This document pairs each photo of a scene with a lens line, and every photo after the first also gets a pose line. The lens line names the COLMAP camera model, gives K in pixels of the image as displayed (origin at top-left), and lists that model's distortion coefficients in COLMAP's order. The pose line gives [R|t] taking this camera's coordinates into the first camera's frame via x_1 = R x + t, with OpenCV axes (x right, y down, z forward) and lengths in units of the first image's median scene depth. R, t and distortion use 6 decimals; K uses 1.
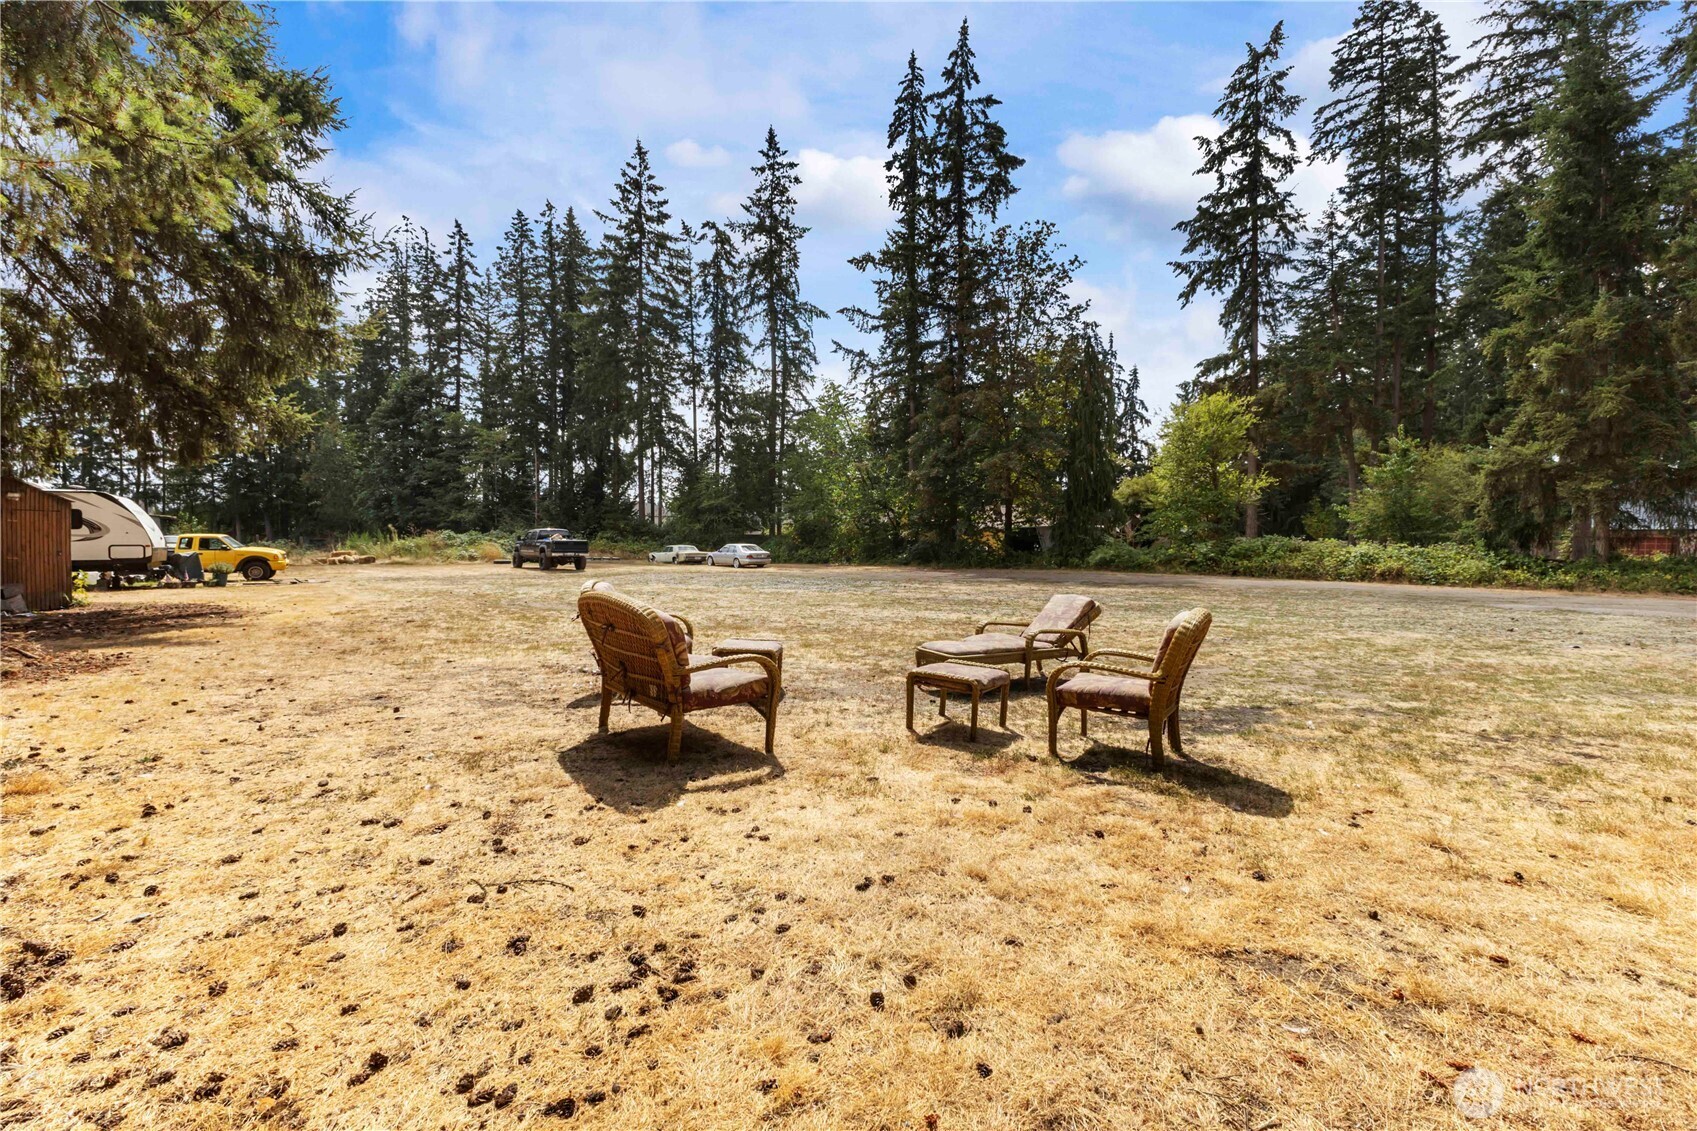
lens RADIAL K [[738.6, 0, 848.8], [0, 738.6, 561.9], [0, 0, 1]] dist [0.011427, -0.003606]
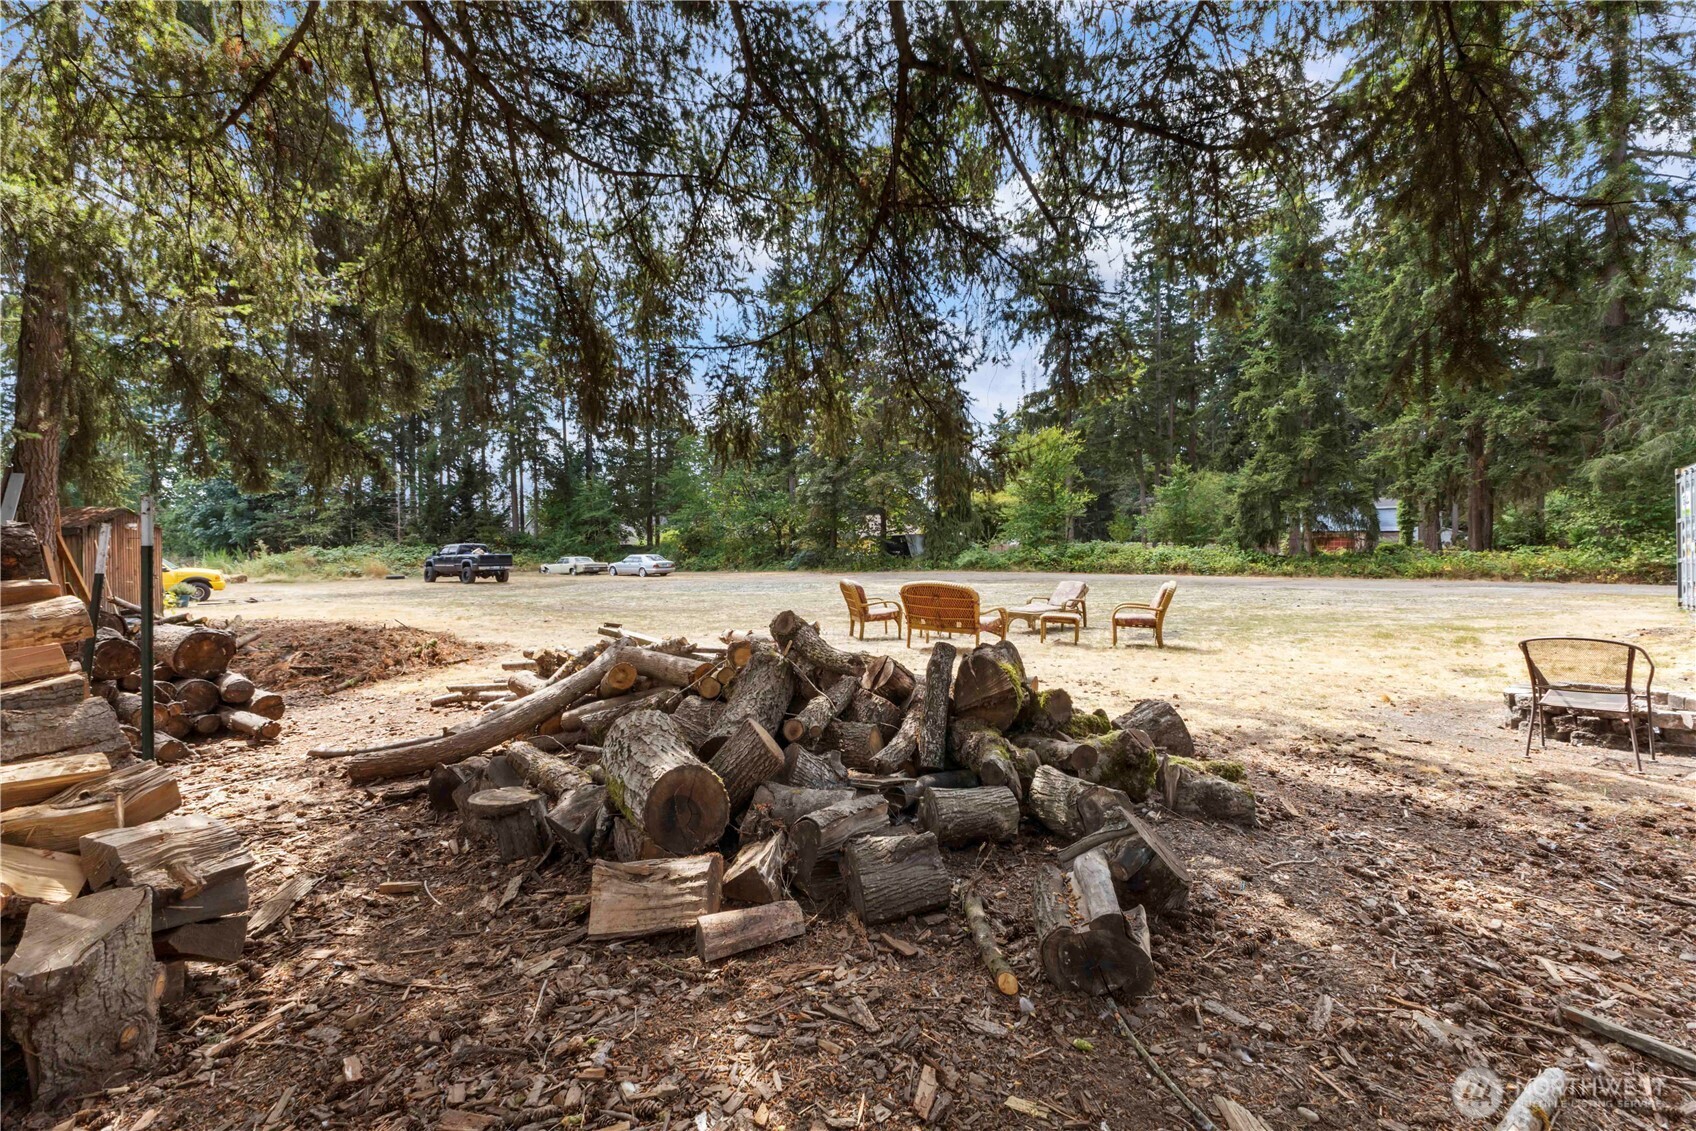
lens RADIAL K [[738.2, 0, 845.0], [0, 738.2, 562.5], [0, 0, 1]] dist [0.011427, -0.003606]
pose [[0.972574, -0.021381, 0.231610, -0.109883], [0.023064, 0.999724, -0.004559, -0.001091], [-0.231448, 0.009775, 0.972798, -0.107157]]
